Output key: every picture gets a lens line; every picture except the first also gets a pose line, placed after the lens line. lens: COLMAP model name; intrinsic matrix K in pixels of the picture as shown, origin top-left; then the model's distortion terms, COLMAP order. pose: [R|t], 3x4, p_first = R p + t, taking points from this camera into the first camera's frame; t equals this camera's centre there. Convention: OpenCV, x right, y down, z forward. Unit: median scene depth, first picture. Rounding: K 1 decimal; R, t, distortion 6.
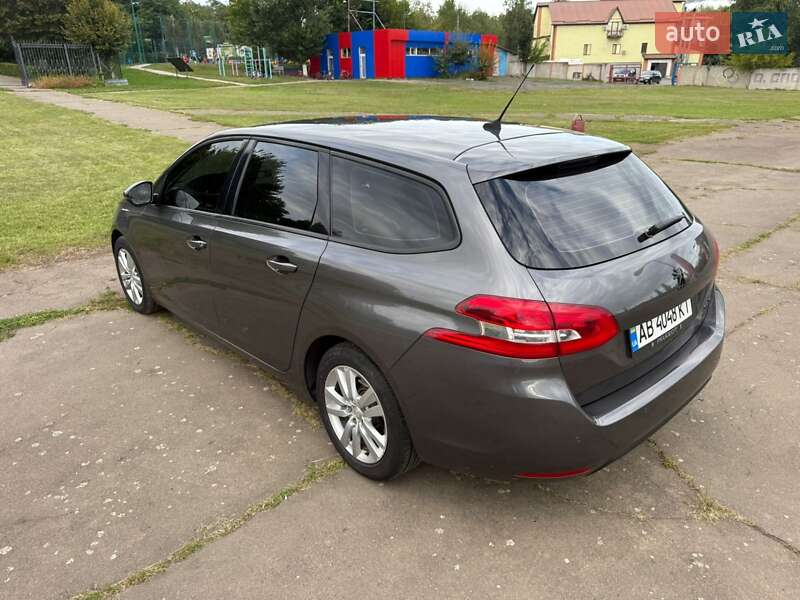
lens RADIAL K [[569.3, 0, 396.0], [0, 569.3, 299.9], [0, 0, 1]] dist [0.030430, -0.036249]
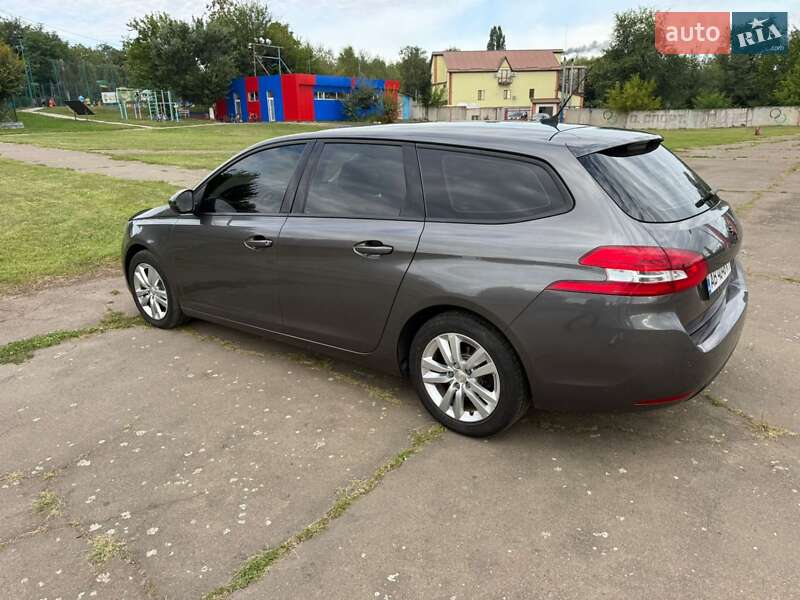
lens RADIAL K [[569.3, 0, 396.2], [0, 569.3, 299.3], [0, 0, 1]] dist [0.030430, -0.036249]
pose [[0.986350, -0.053690, 0.155666, -0.285129], [0.064516, 0.995775, -0.065344, 0.092292], [-0.151500, 0.074495, 0.985646, -0.054931]]
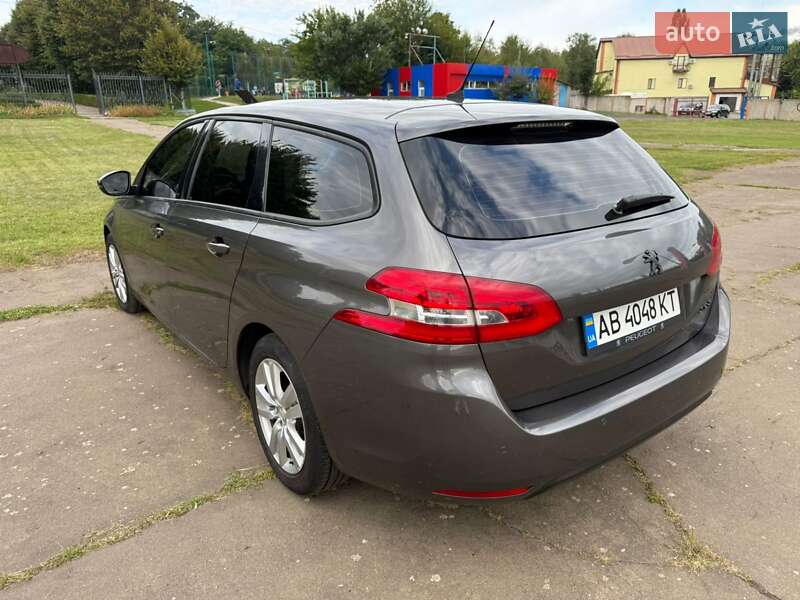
lens RADIAL K [[569.3, 0, 398.4], [0, 569.3, 297.8], [0, 0, 1]] dist [0.030430, -0.036249]
pose [[0.995042, 0.034467, -0.093288, 0.147715], [-0.039799, 0.997642, -0.055918, 0.050617], [0.091140, 0.059354, 0.994068, 0.110447]]
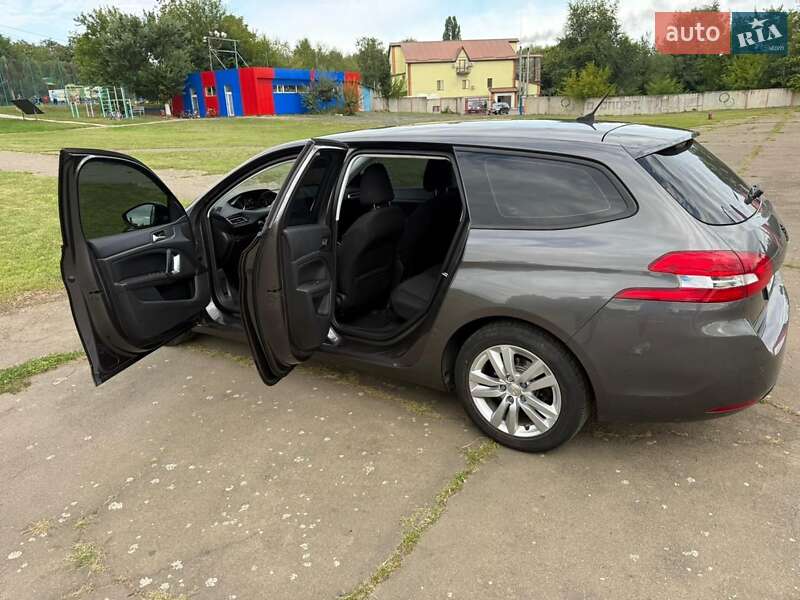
lens RADIAL K [[569.3, 0, 397.8], [0, 569.3, 292.8], [0, 0, 1]] dist [0.030430, -0.036249]
pose [[0.971478, -0.095484, 0.217057, -0.392982], [0.110062, 0.992342, -0.056070, 0.046490], [-0.210041, 0.078360, 0.974547, 0.009696]]
